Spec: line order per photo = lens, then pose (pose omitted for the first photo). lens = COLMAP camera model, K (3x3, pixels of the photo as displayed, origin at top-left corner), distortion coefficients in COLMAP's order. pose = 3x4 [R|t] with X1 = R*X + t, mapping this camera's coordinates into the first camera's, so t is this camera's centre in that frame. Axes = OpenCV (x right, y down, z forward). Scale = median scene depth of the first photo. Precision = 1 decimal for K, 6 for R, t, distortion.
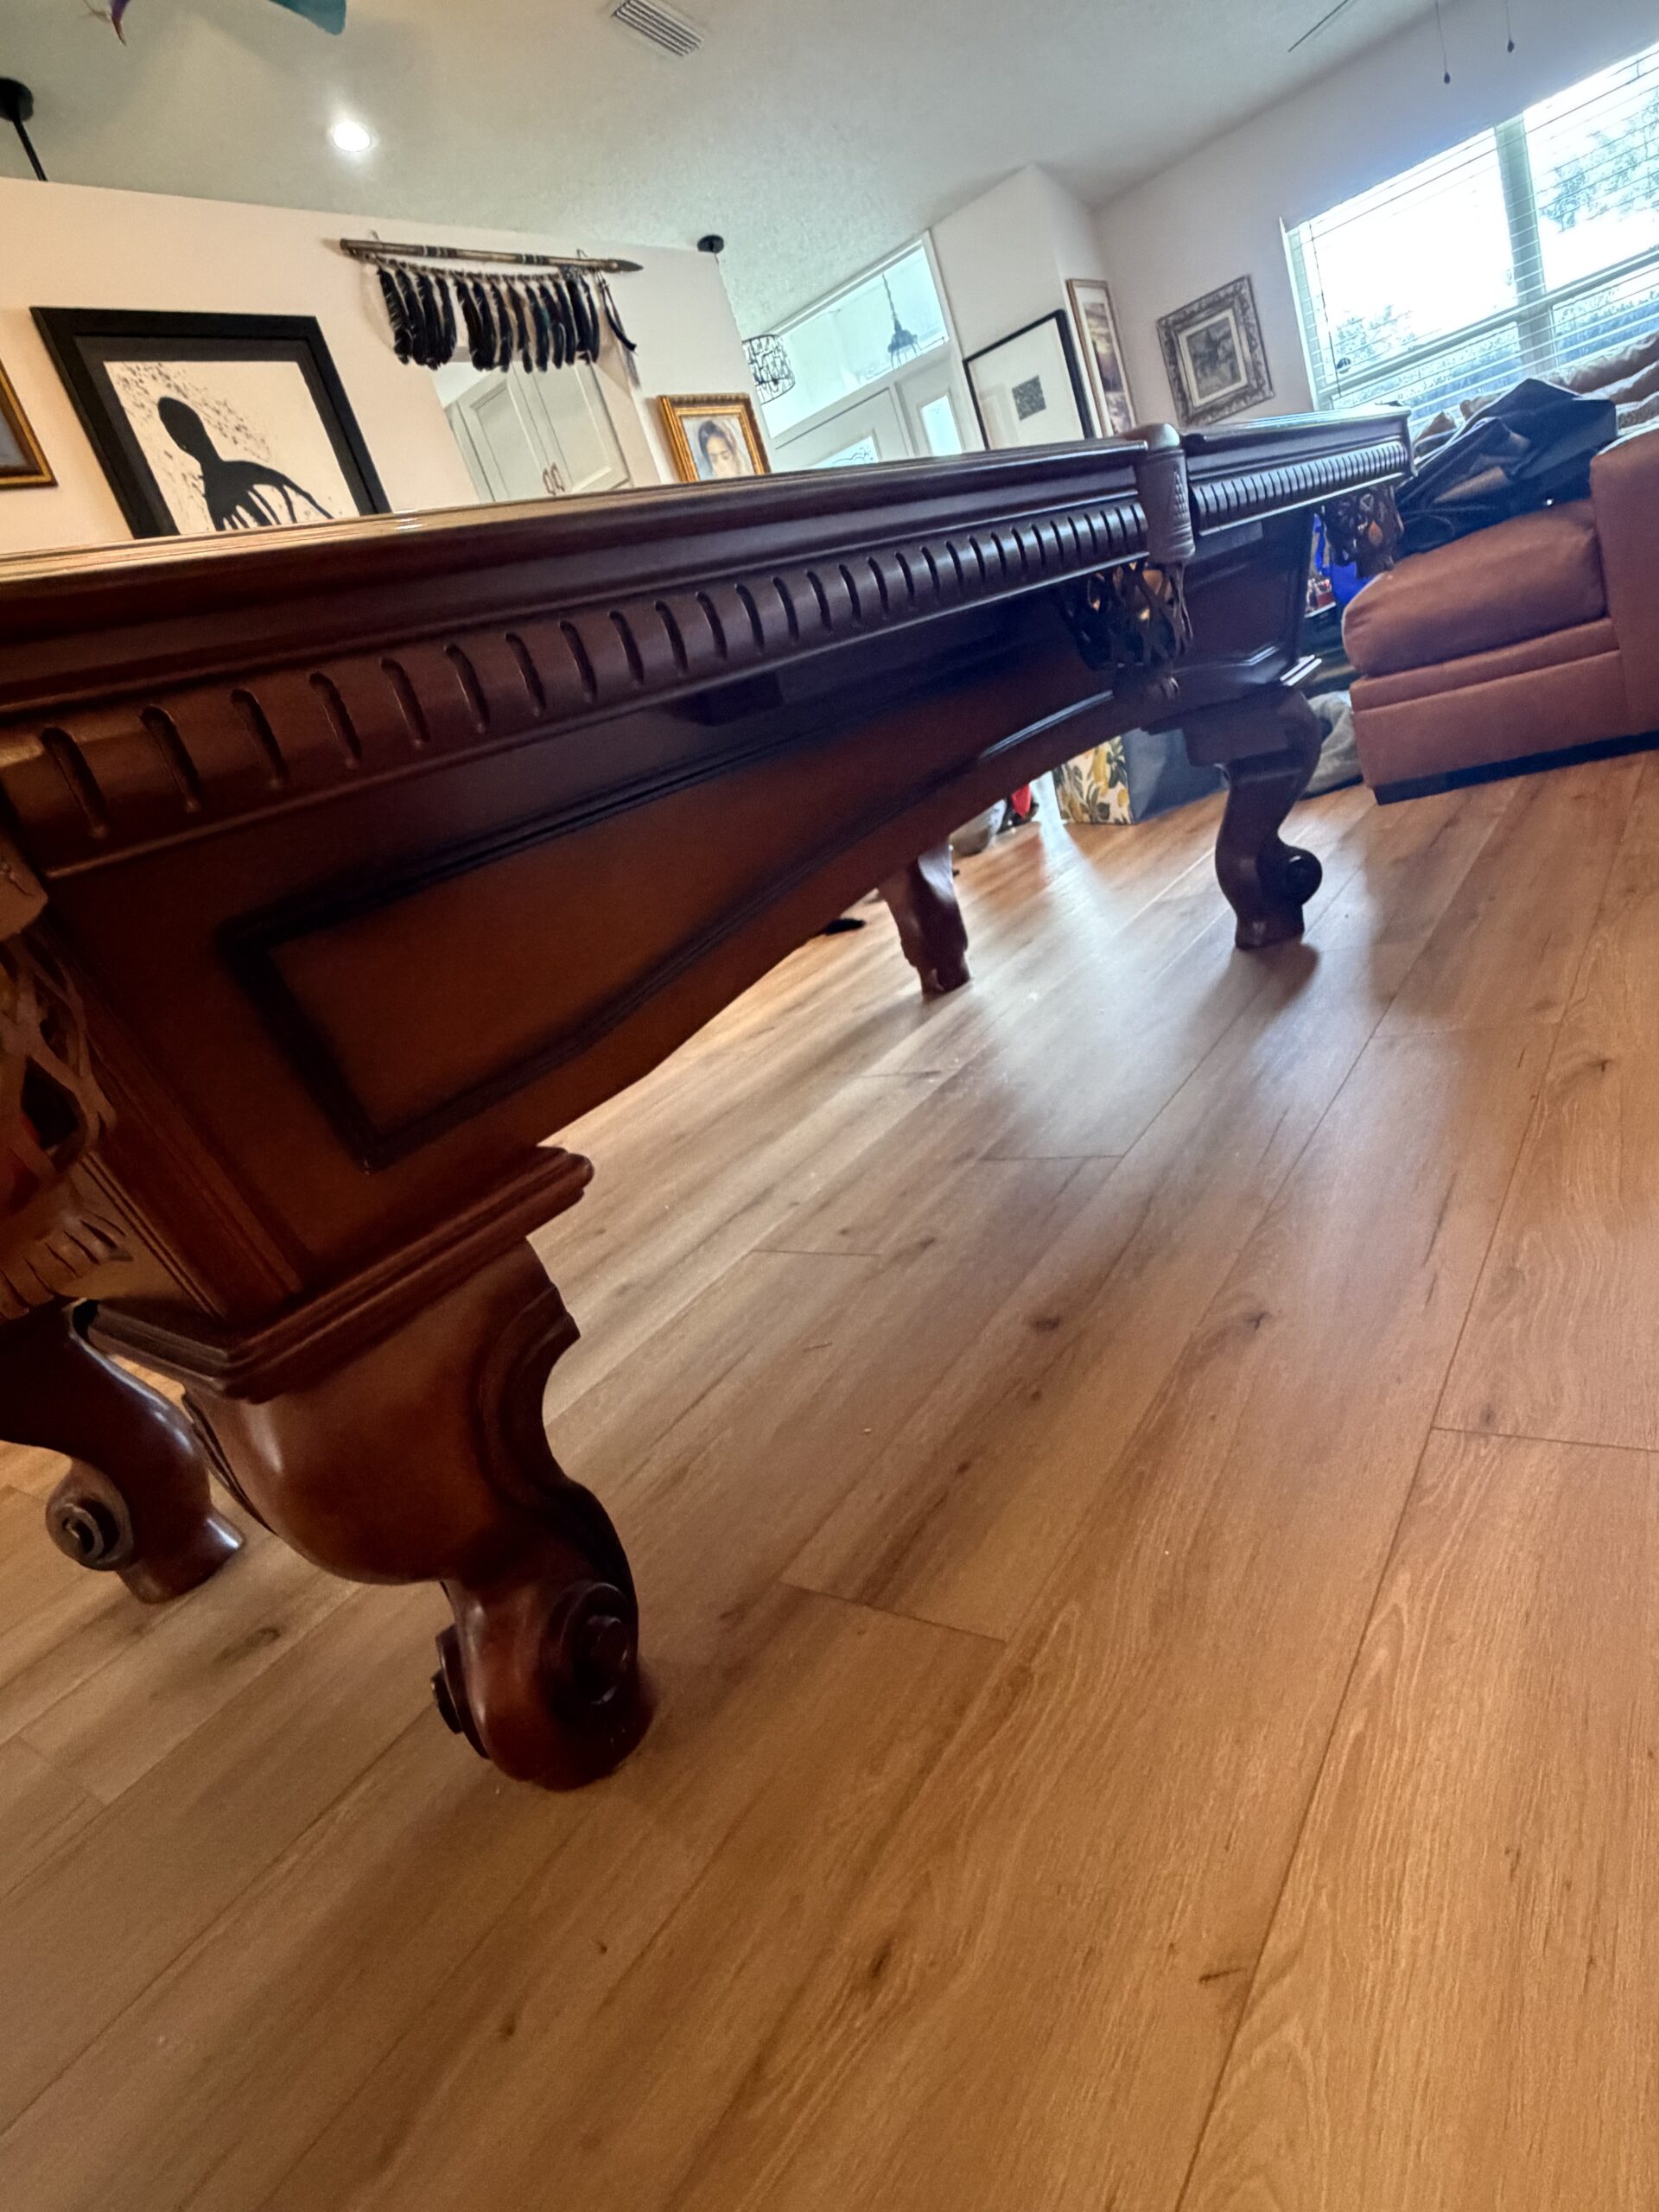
lens RADIAL K [[1203.5, 0, 826.8], [0, 1203.5, 1095.3], [0, 0, 1]] dist [0.000743, -0.000607]
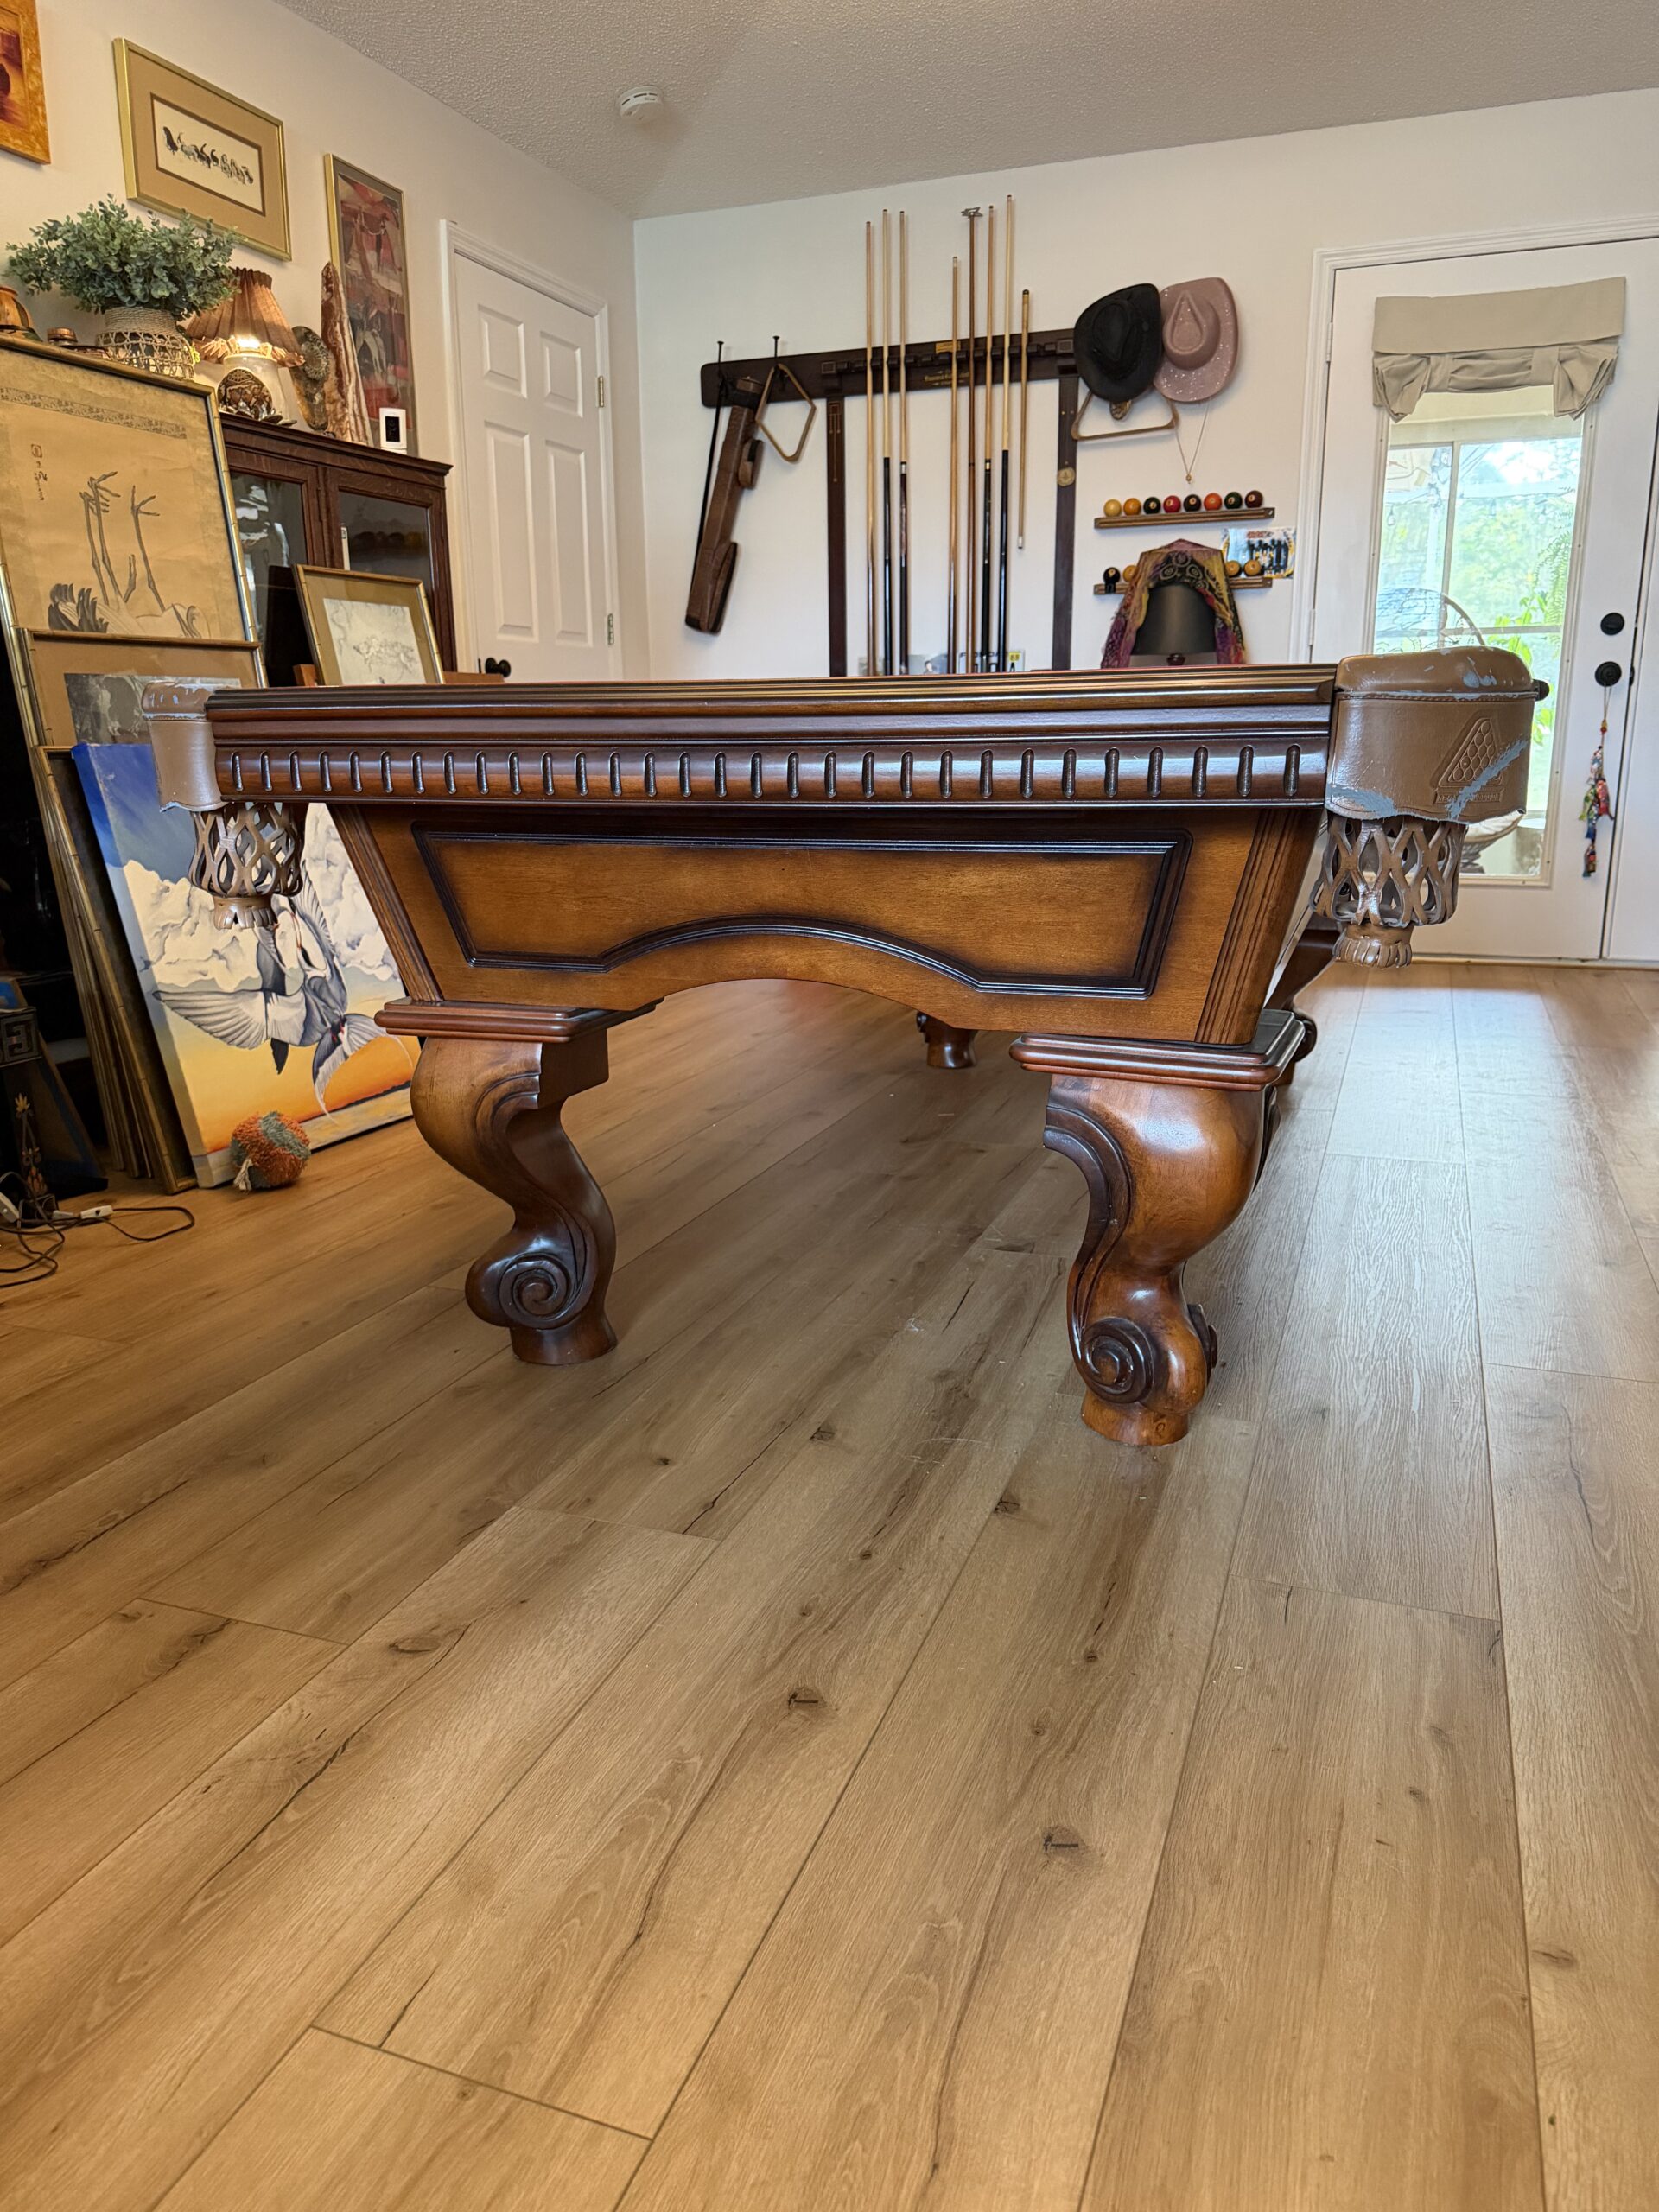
lens RADIAL K [[1563.3, 0, 819.5], [0, 1563.3, 1120.4], [0, 0, 1]] dist [0.023366, -0.031949]
pose [[-0.909594, 0.379739, -0.168634, 0.365602], [0.215737, 0.778500, 0.589403, -0.778234], [0.355101, 0.499737, -0.790042, 1.822092]]
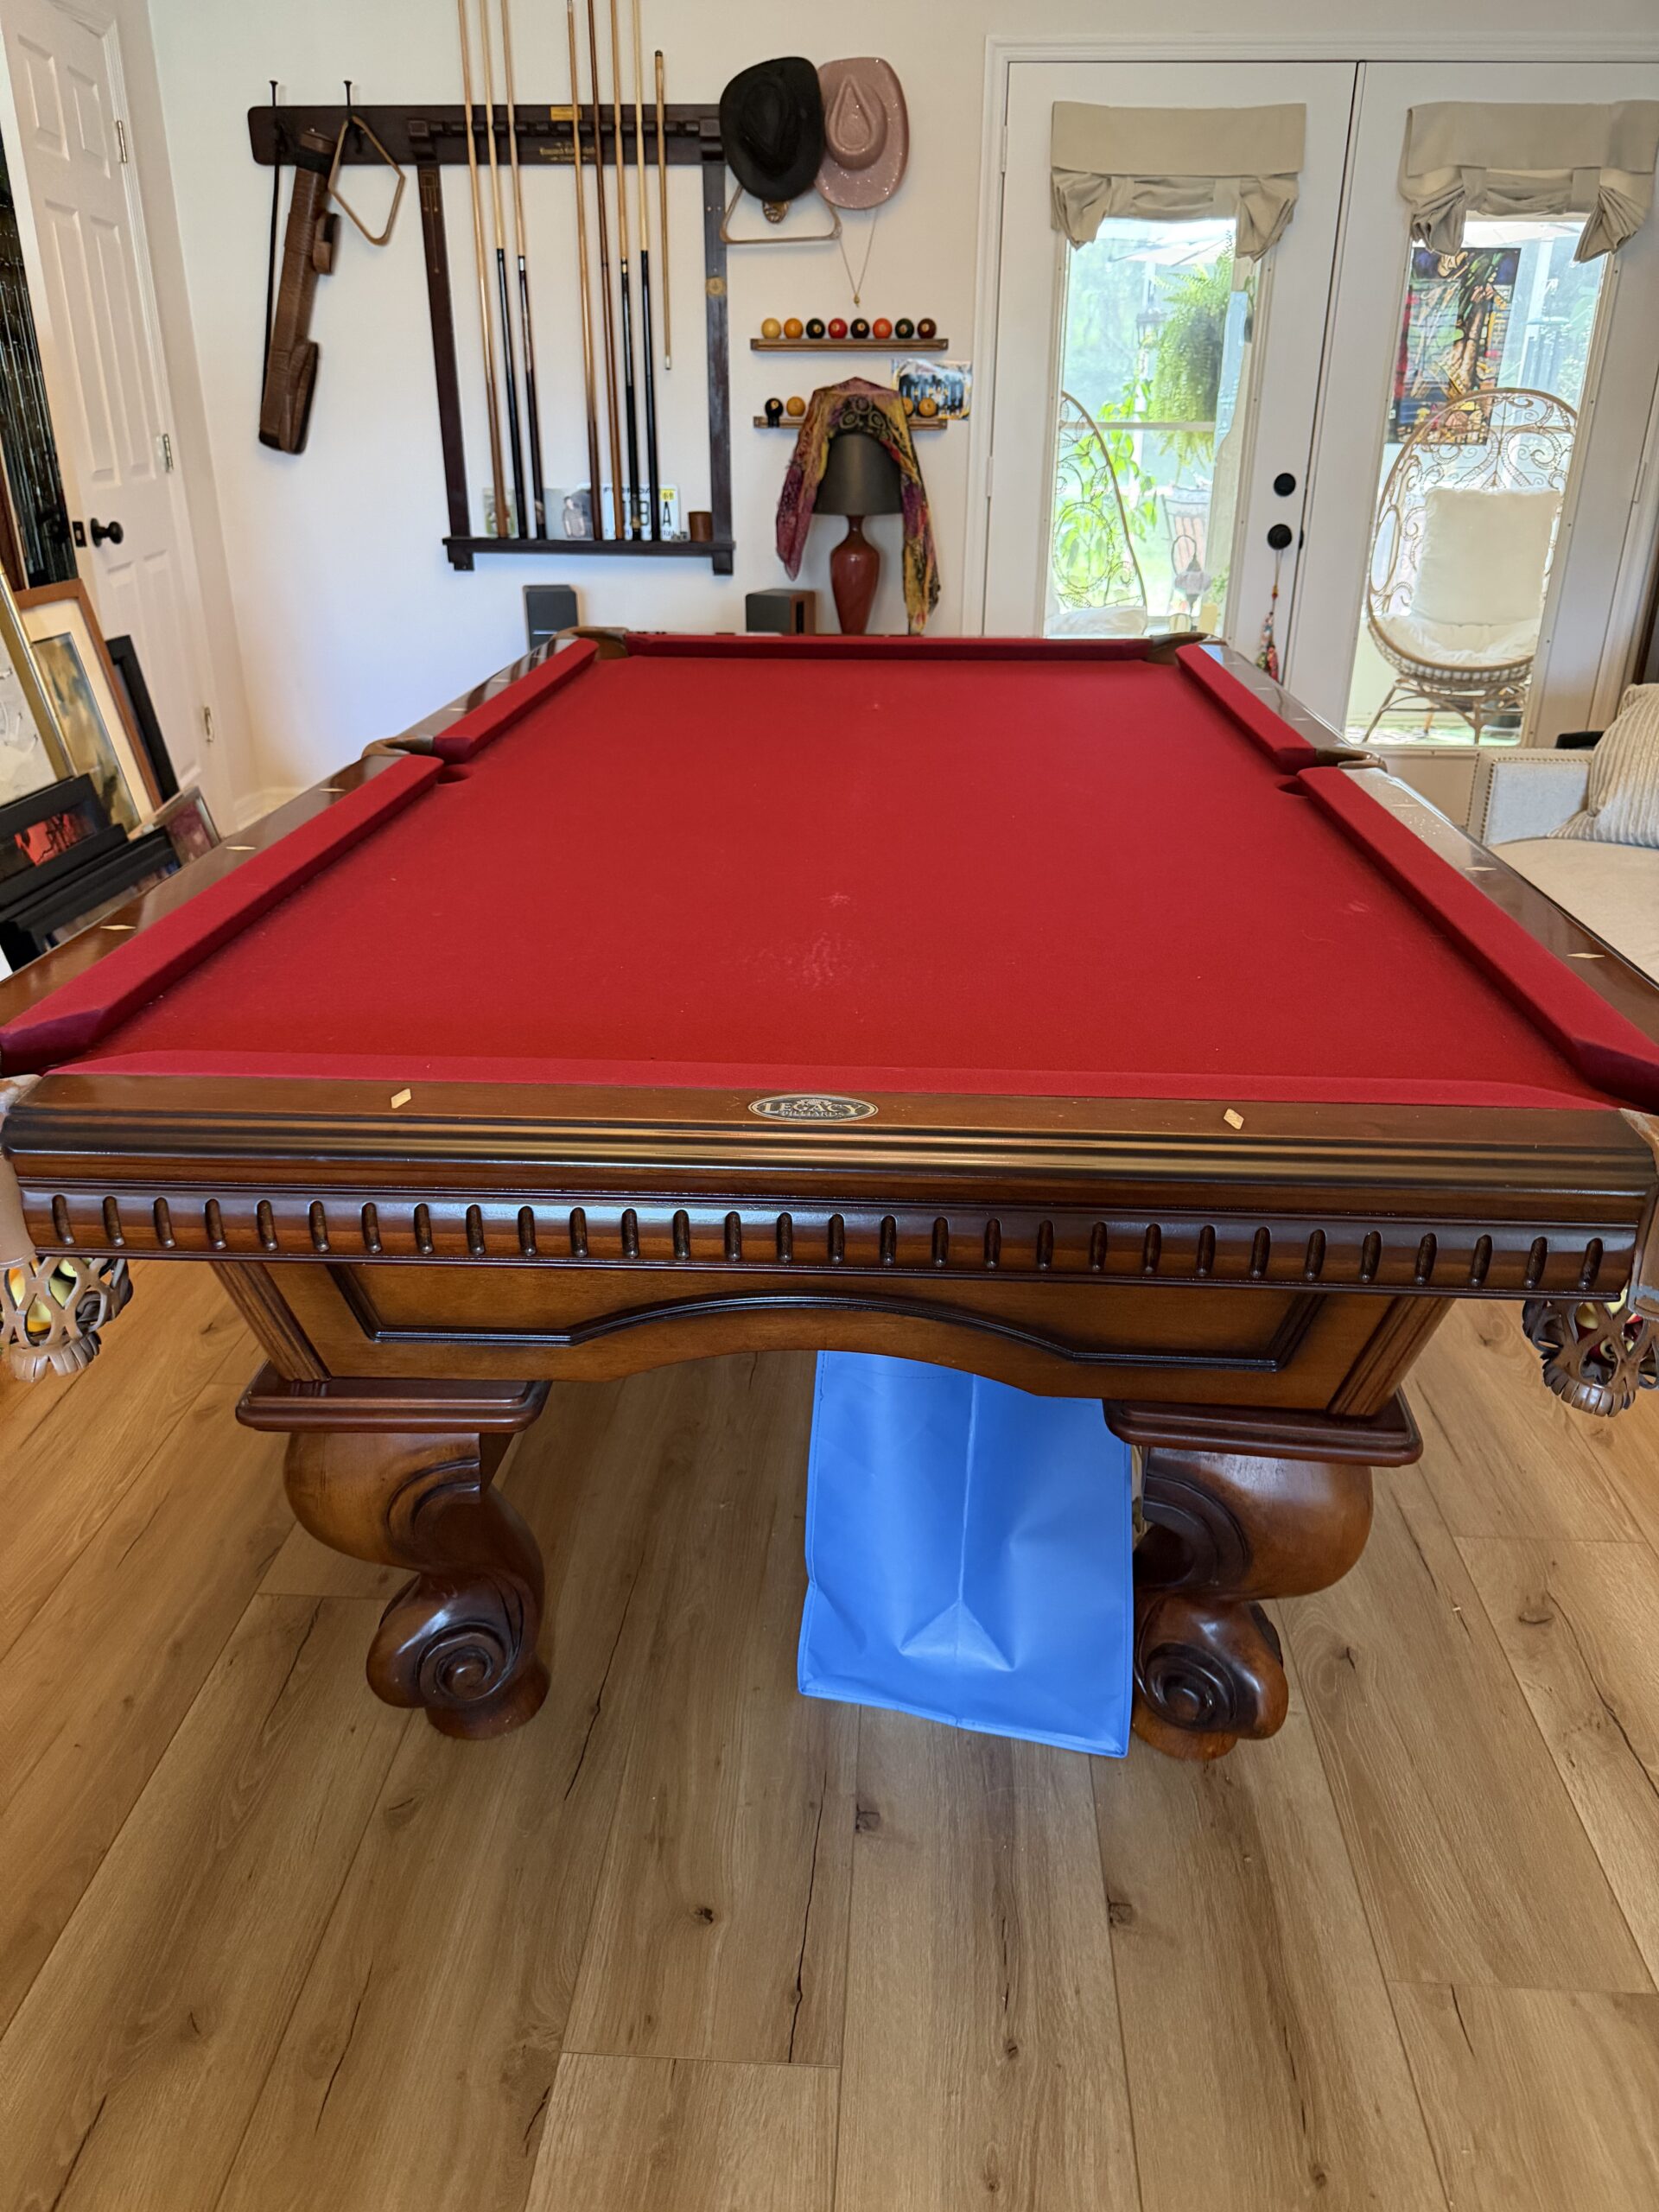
lens RADIAL K [[1574.7, 0, 828.1], [0, 1574.7, 1115.3], [0, 0, 1]] dist [0.019674, -0.028800]
pose [[-0.798146, 0.496933, -0.340617, 0.388359], [0.079675, 0.647472, 0.757913, -0.916940], [0.597172, 0.577787, -0.556370, 1.459699]]
